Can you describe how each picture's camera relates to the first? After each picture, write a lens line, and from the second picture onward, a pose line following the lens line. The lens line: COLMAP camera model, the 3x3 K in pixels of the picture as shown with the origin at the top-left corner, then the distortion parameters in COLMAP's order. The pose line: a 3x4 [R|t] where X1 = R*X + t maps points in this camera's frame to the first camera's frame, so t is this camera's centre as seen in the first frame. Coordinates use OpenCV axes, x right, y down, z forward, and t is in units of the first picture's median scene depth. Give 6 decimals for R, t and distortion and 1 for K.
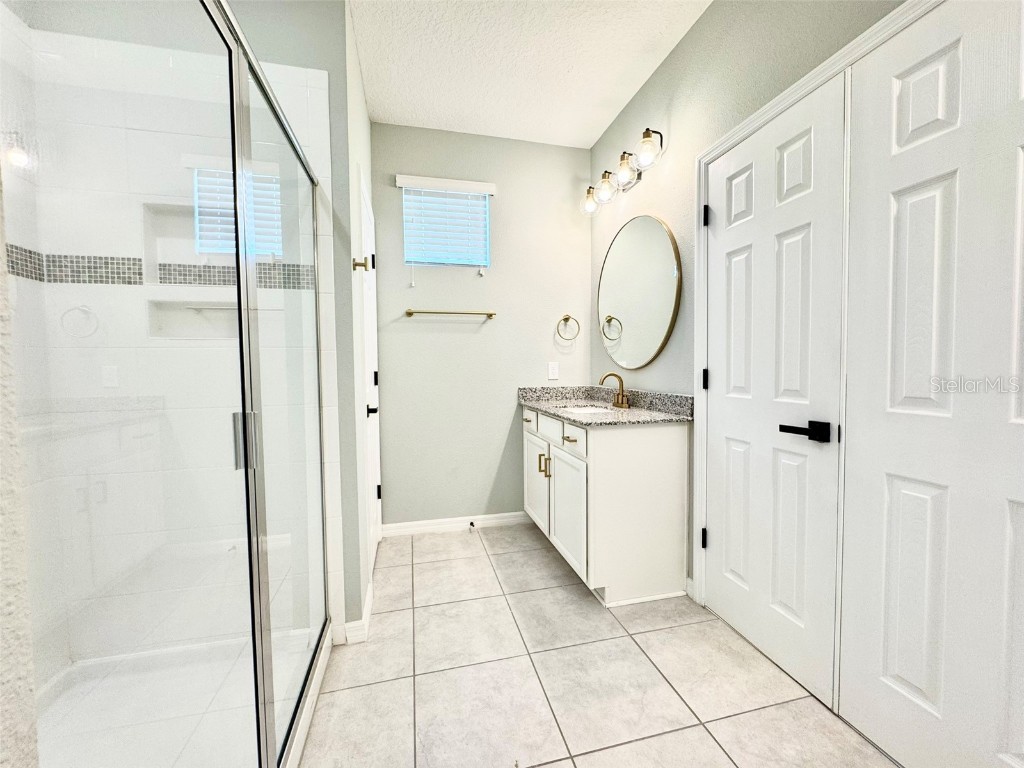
lens RADIAL K [[411.0, 0, 512.0], [0, 411.0, 384.0], [0, 0, 1]] dist [-0.003459, 0.000163]
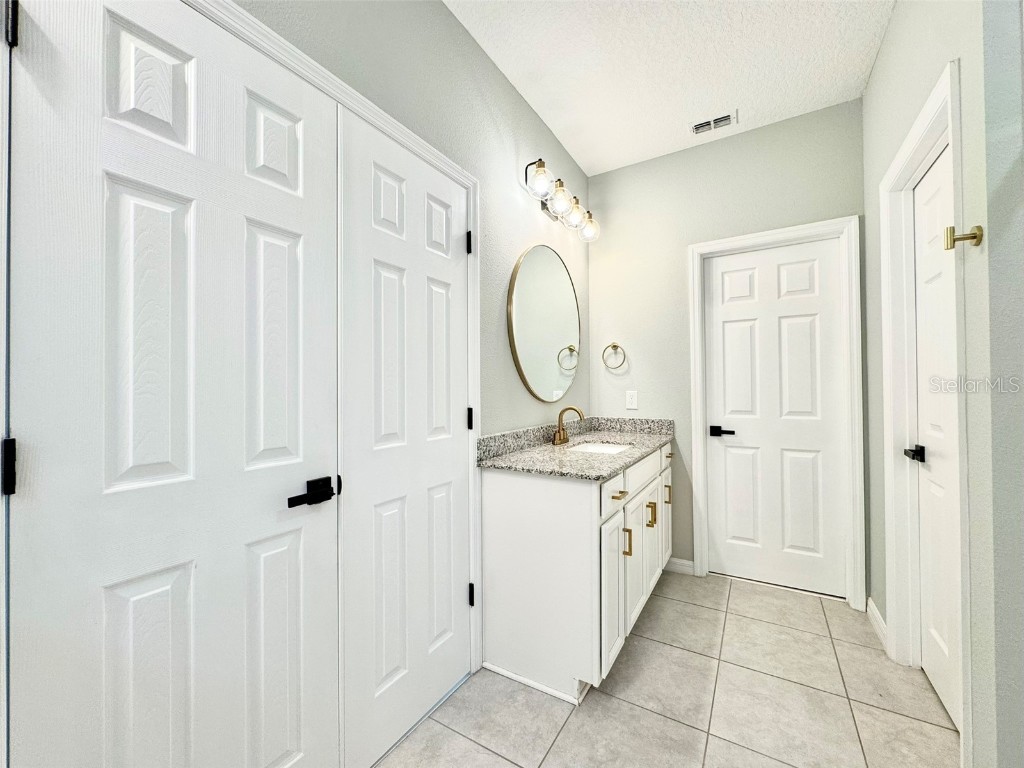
lens RADIAL K [[411.0, 0, 512.0], [0, 411.0, 384.0], [0, 0, 1]] dist [-0.003459, 0.000163]
pose [[-0.704436, 0.026043, 0.709290, -0.085072], [0.048013, 0.998786, 0.011012, -0.061015], [-0.708142, 0.041812, -0.704831, 0.863600]]
